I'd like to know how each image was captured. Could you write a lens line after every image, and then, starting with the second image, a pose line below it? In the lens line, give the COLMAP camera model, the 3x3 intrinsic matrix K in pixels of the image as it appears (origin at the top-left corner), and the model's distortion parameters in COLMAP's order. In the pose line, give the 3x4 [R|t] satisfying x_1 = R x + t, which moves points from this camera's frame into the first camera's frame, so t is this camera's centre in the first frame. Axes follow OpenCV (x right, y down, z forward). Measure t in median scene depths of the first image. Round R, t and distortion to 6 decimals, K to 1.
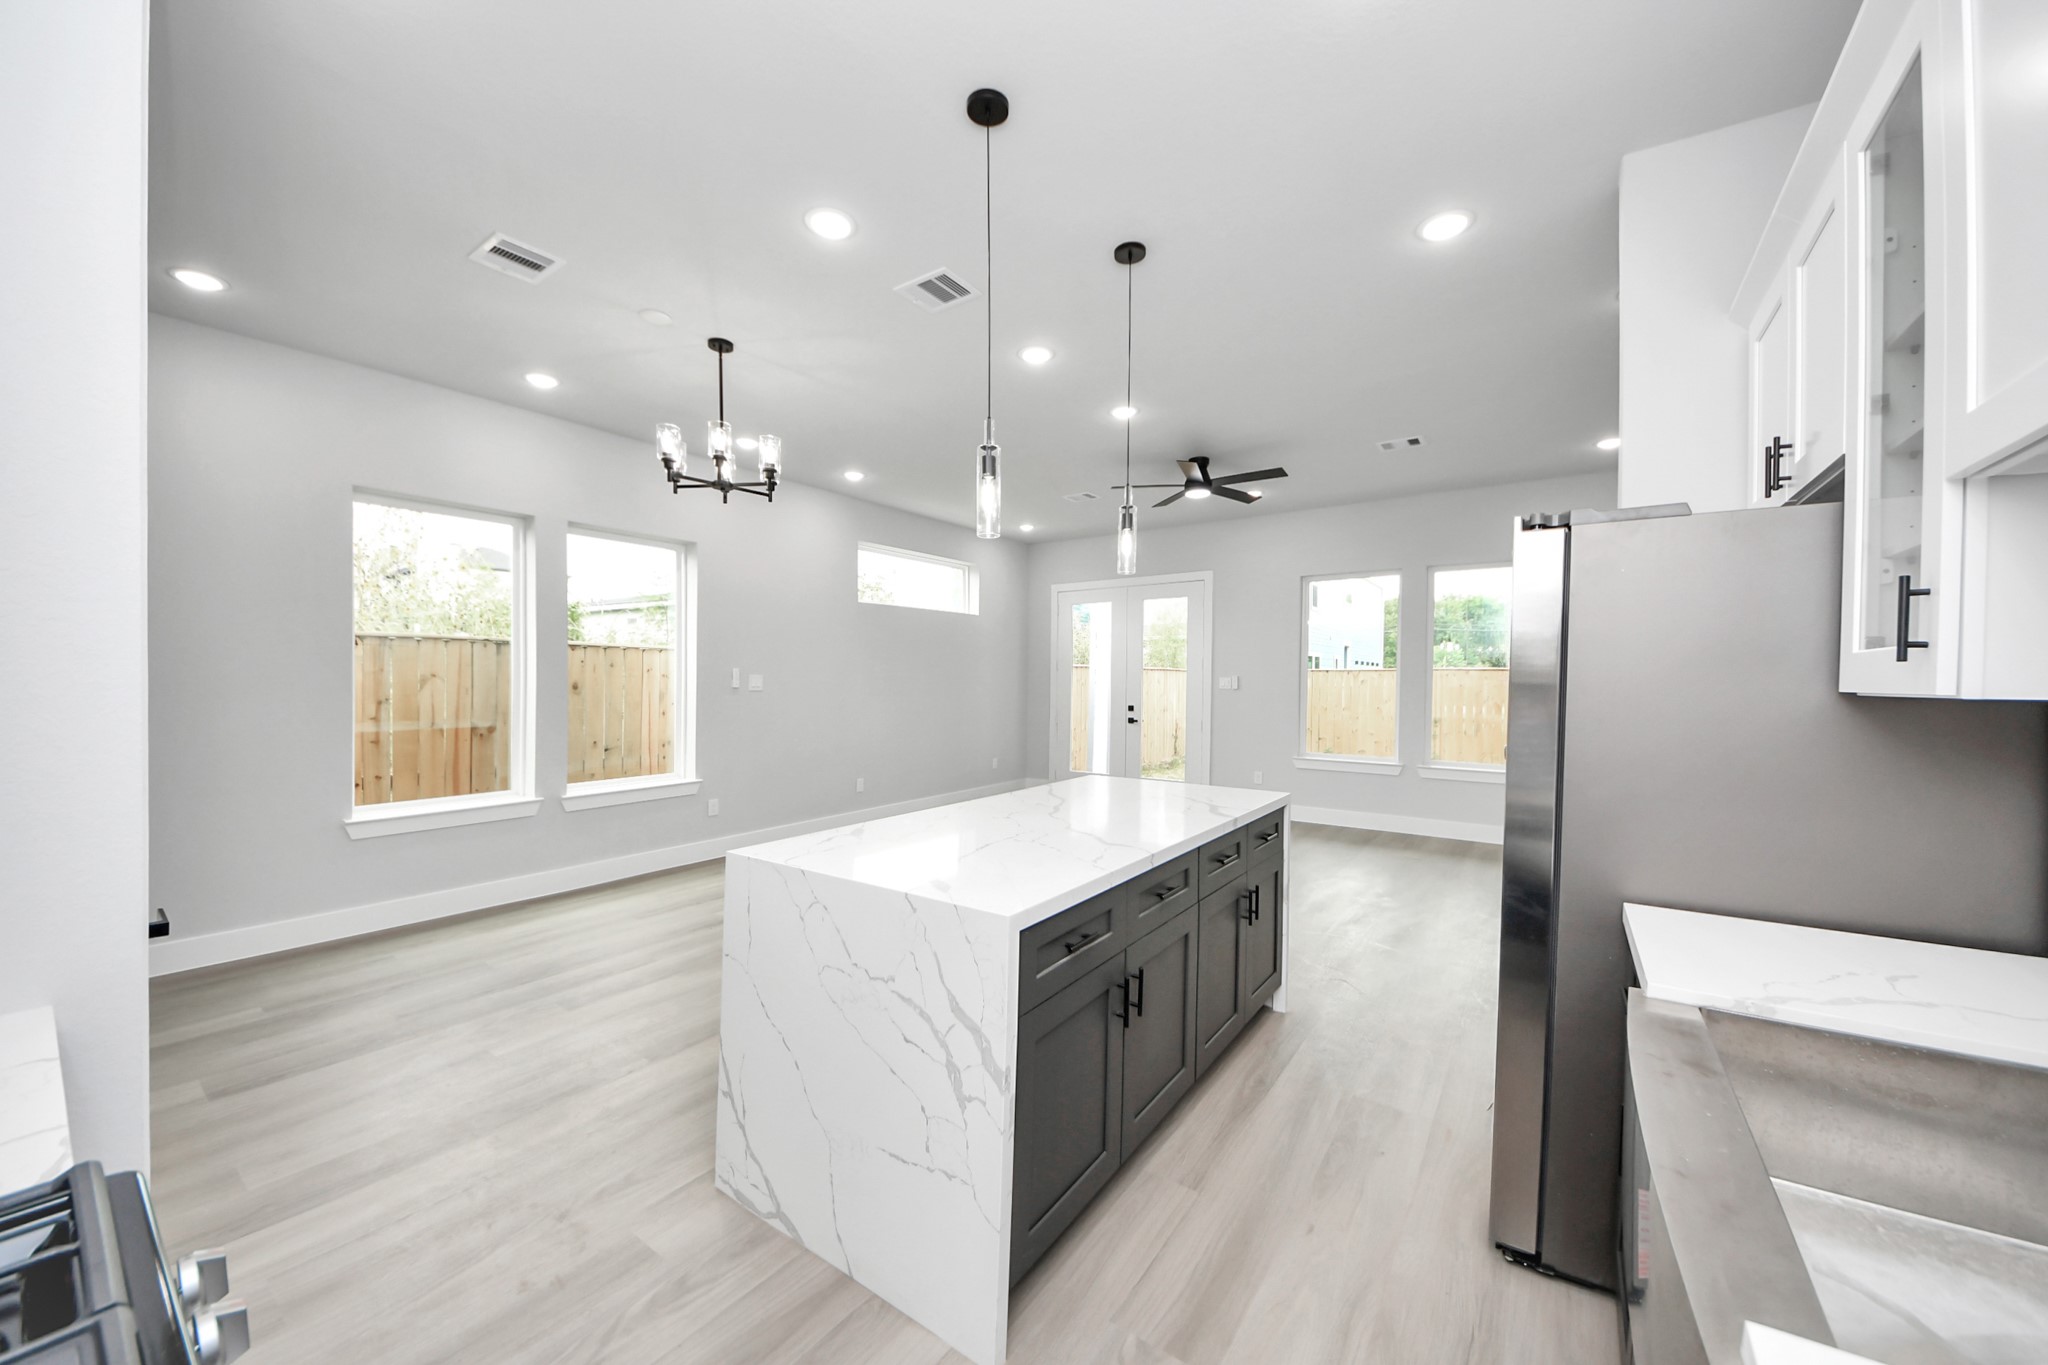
lens RADIAL K [[738.9, 0, 1030.1], [0, 738.9, 676.2], [0, 0, 1]] dist [0.048157, -0.028398]
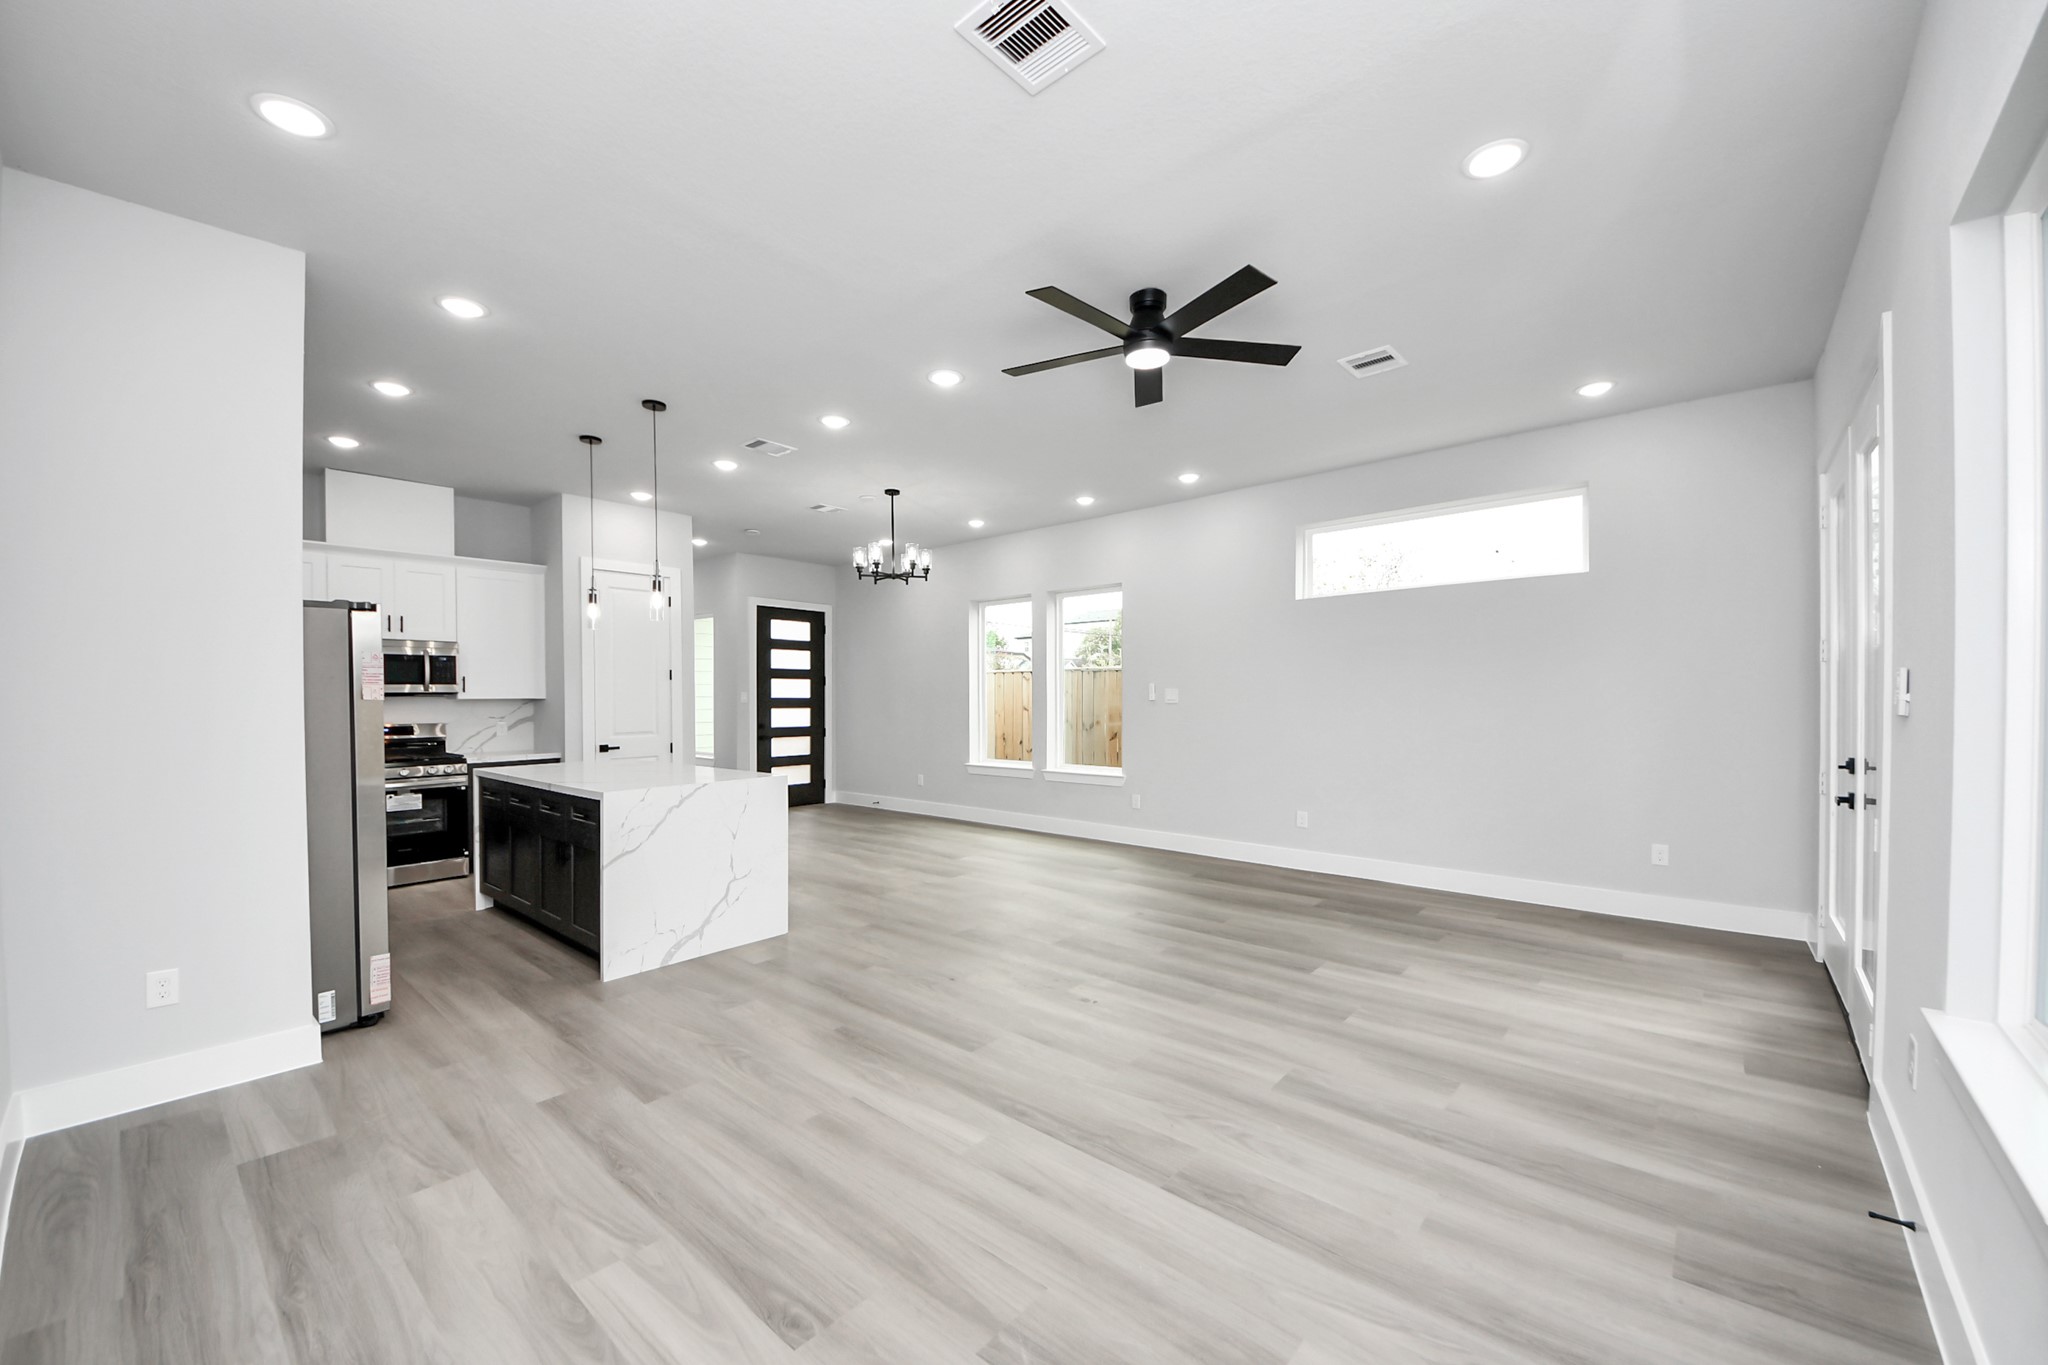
lens RADIAL K [[770.2, 0, 1029.7], [0, 770.2, 668.5], [0, 0, 1]] dist [0.059149, -0.033744]
pose [[-0.102095, -0.040295, -0.993958, 0.784813], [0.012221, 0.999053, -0.041757, 0.014922], [0.994700, -0.016411, -0.101506, 0.937289]]
